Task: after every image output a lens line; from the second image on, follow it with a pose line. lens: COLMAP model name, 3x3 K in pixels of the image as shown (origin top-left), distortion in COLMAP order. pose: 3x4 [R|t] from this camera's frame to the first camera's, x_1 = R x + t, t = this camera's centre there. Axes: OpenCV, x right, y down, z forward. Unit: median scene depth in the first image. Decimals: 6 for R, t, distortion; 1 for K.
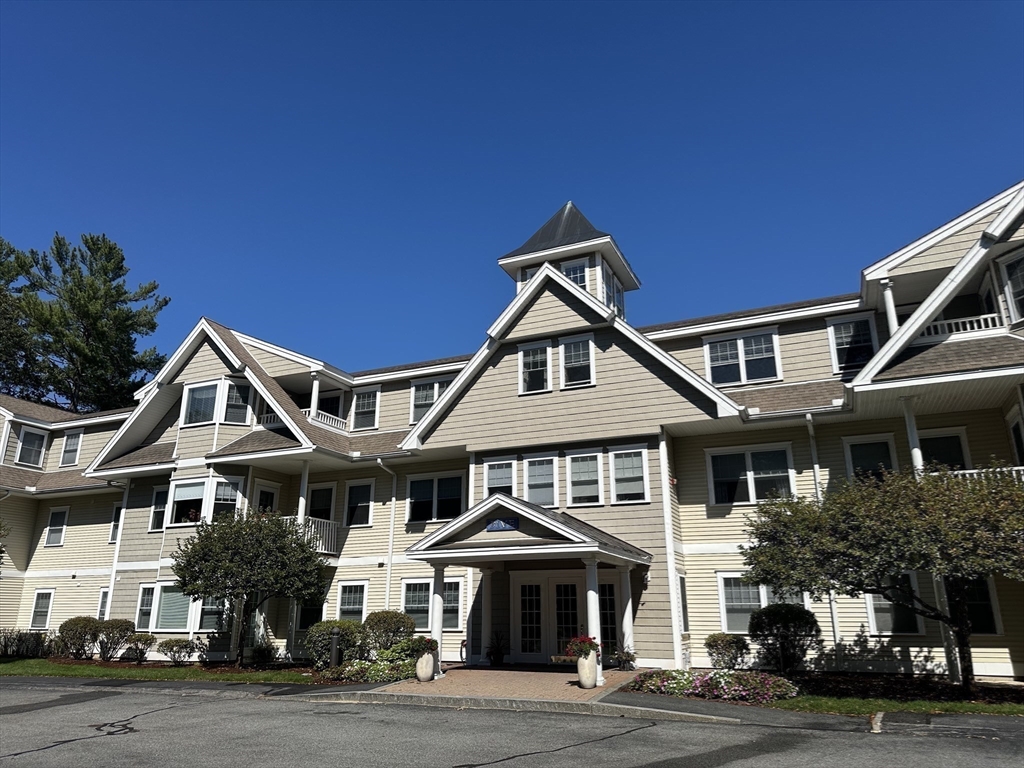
lens RADIAL K [[722.0, 0, 516.2], [0, 722.0, 381.0], [0, 0, 1]] dist [0.061165, -0.082230]
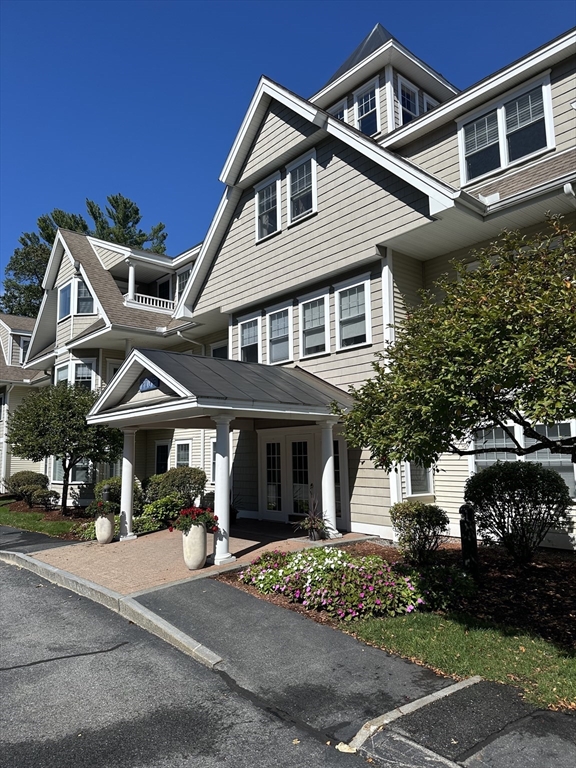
lens RADIAL K [[541.5, 0, 286.9], [0, 541.5, 396.8], [0, 0, 1]] dist [0.061165, -0.082230]
pose [[0.912654, -0.056567, -0.404800, 0.313164], [0.137596, 0.975092, 0.173963, 0.096413], [0.384877, -0.214467, 0.897705, 0.367389]]
